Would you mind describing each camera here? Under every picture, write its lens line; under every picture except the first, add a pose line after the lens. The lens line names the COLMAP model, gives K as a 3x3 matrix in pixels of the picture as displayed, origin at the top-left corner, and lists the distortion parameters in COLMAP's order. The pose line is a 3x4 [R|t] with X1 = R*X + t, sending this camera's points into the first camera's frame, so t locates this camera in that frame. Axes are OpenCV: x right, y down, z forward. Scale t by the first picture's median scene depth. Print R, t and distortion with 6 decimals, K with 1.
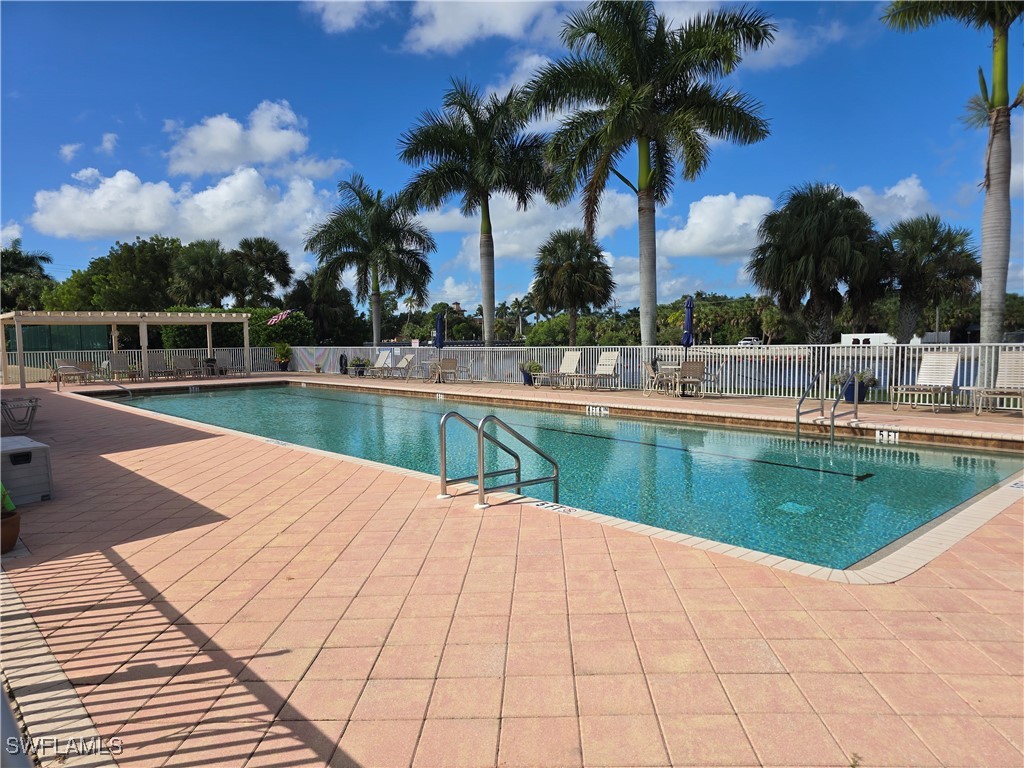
lens RADIAL K [[663.6, 0, 512.0], [0, 663.6, 384.0], [0, 0, 1]] dist [0.002689, -0.000888]
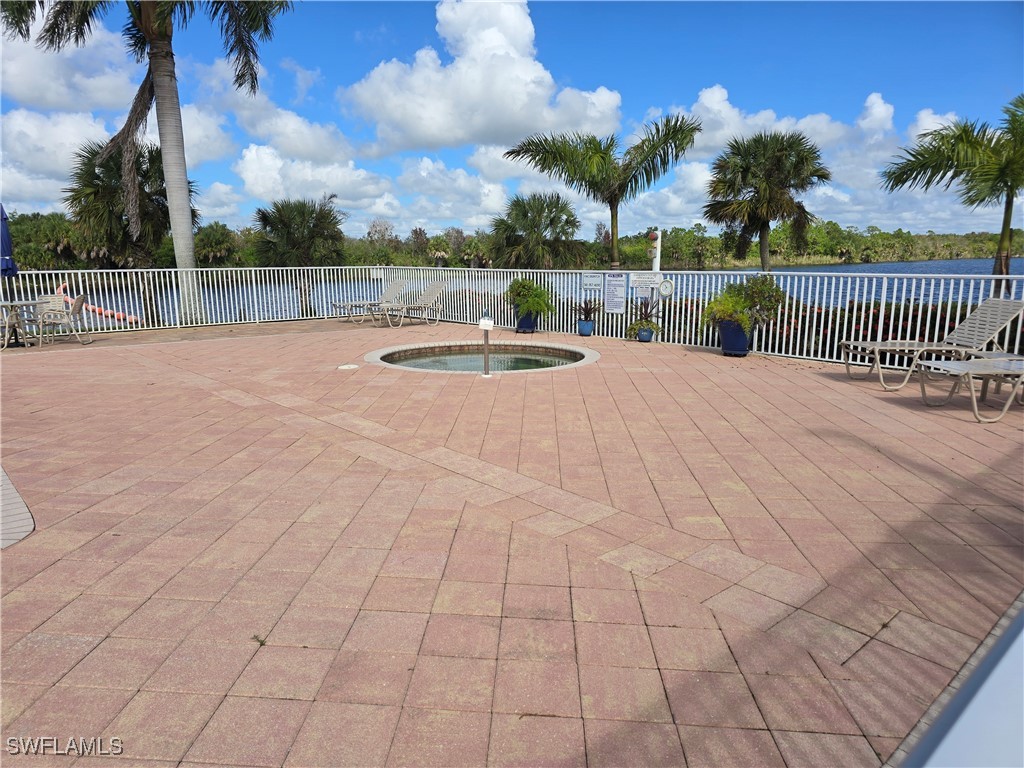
lens RADIAL K [[663.6, 0, 512.0], [0, 663.6, 384.0], [0, 0, 1]] dist [0.002689, -0.000888]
pose [[0.006717, -0.168170, 0.985735, -0.470408], [0.065259, 0.983730, 0.167384, -0.022104], [-0.997846, 0.063203, 0.017582, 0.466110]]
